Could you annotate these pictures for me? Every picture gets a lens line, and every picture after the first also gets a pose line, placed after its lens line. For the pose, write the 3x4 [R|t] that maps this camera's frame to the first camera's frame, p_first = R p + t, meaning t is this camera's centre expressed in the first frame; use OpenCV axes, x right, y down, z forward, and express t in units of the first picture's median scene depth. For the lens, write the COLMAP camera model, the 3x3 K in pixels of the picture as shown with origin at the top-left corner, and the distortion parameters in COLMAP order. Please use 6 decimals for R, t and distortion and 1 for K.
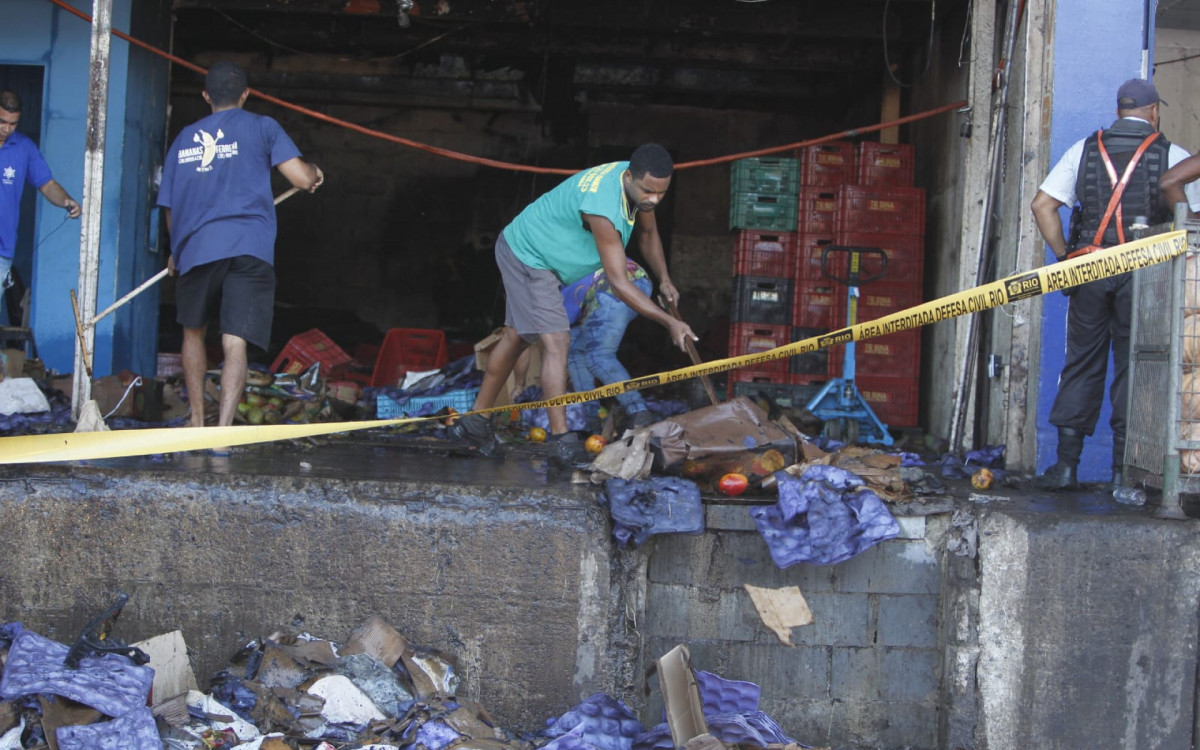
lens RADIAL K [[3055.1, 0, 600.0], [0, 3055.1, 375.0], [0, 0, 1]] dist [-0.344334, 0.430936]
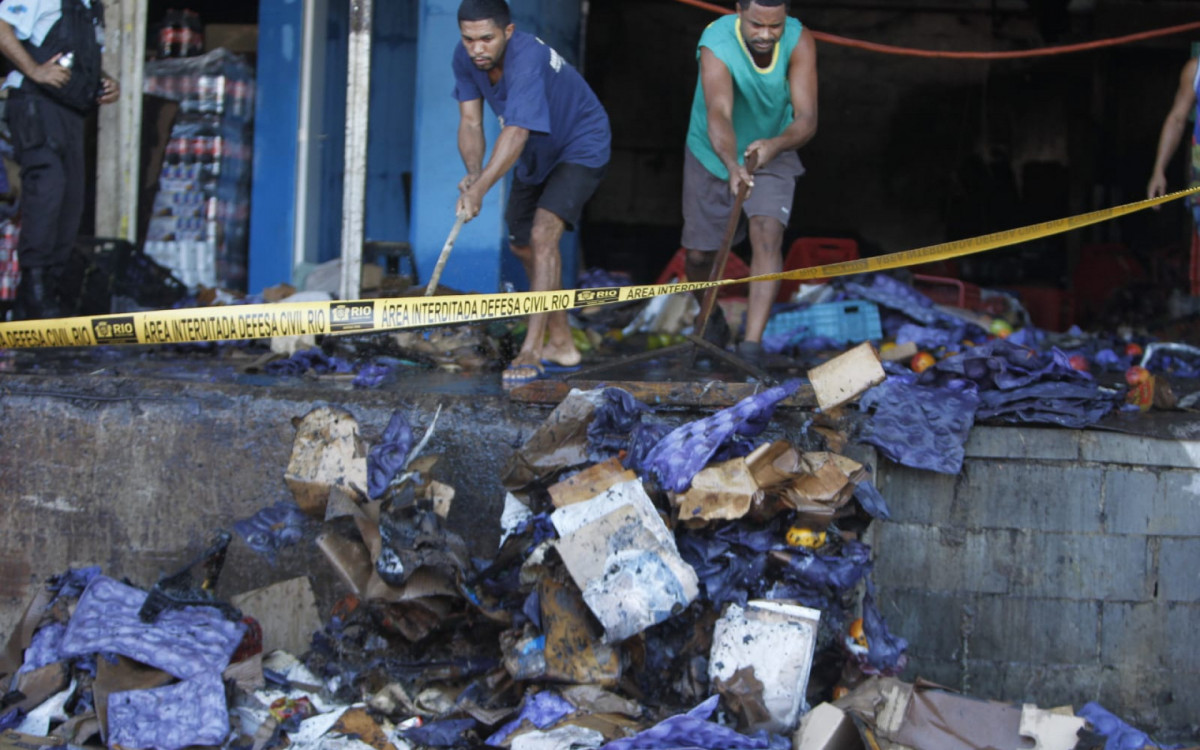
lens RADIAL K [[3055.1, 0, 600.0], [0, 3055.1, 375.0], [0, 0, 1]] dist [-0.344334, 0.430936]
pose [[0.976888, -0.005030, -0.213691, 0.121991], [0.009627, 0.999744, 0.020473, 0.011643], [0.213534, -0.022057, 0.976687, 0.192149]]
